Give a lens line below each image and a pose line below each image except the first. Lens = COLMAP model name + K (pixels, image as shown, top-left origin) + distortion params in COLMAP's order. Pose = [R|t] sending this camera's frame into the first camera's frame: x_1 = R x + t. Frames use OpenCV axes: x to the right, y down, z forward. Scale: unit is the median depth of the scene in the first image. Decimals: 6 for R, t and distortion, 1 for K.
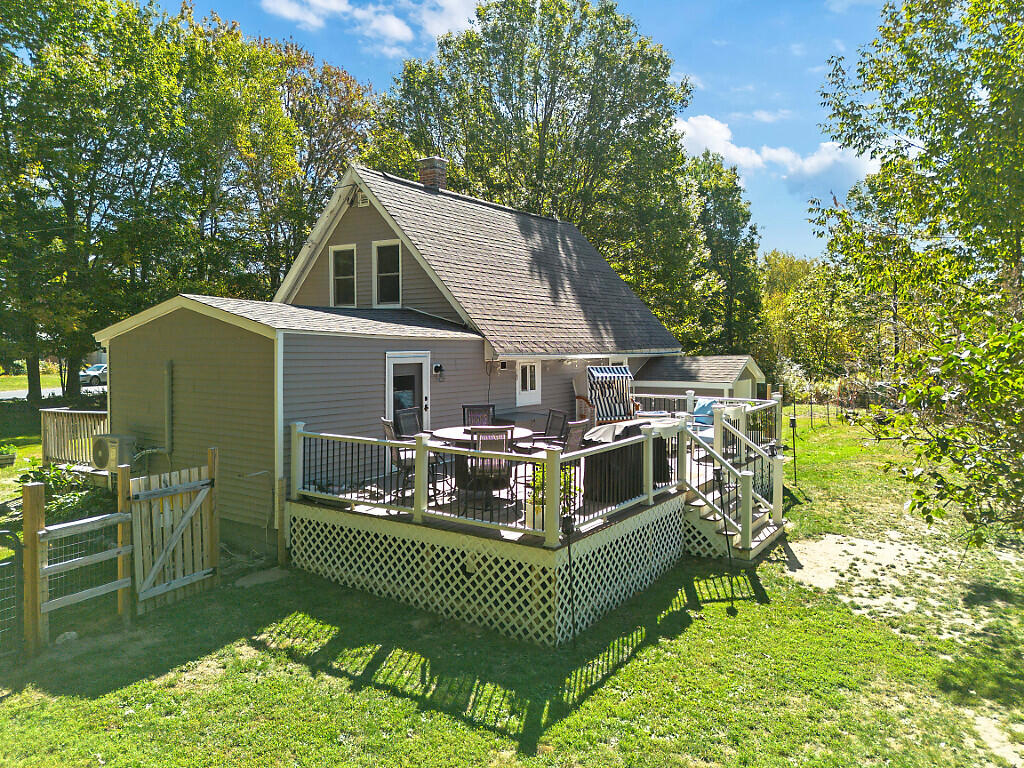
lens RADIAL K [[706.0, 0, 514.0], [0, 706.0, 378.4], [0, 0, 1]] dist [0.008309, 0.003595]
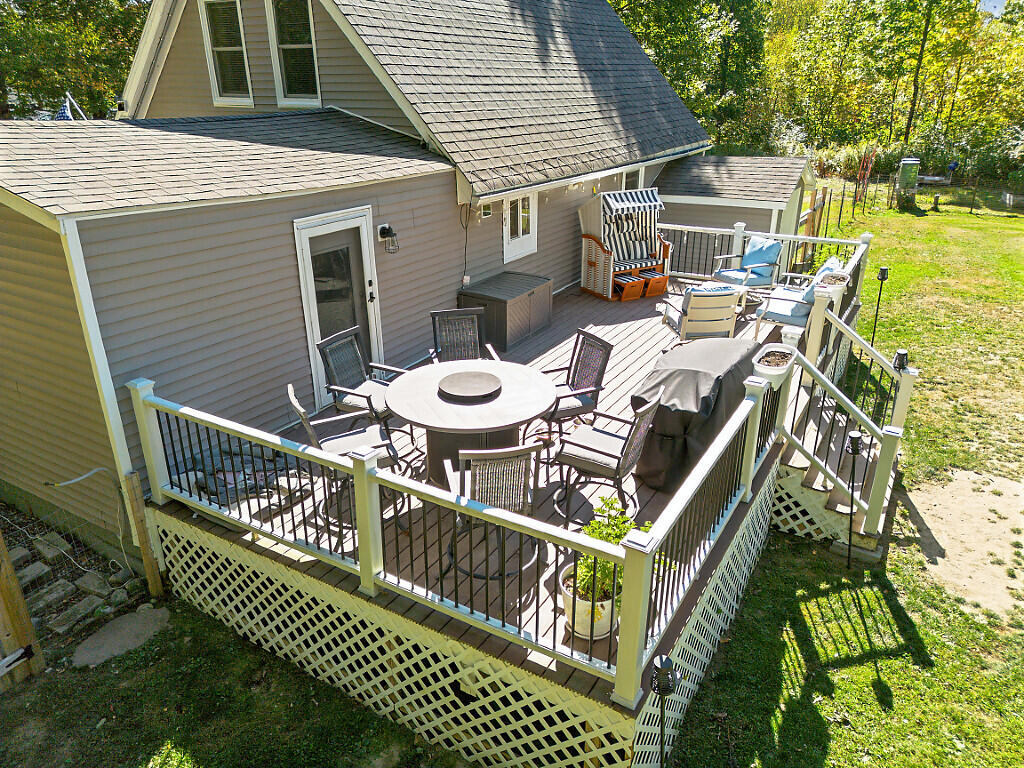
lens RADIAL K [[706.0, 0, 510.3], [0, 706.0, 393.6], [0, 0, 1]] dist [0.008309, 0.003595]
pose [[0.998450, -0.026816, 0.048766, -0.037590], [0.007896, 0.935646, 0.352850, -0.115994], [-0.055090, -0.351918, 0.934408, 0.423387]]
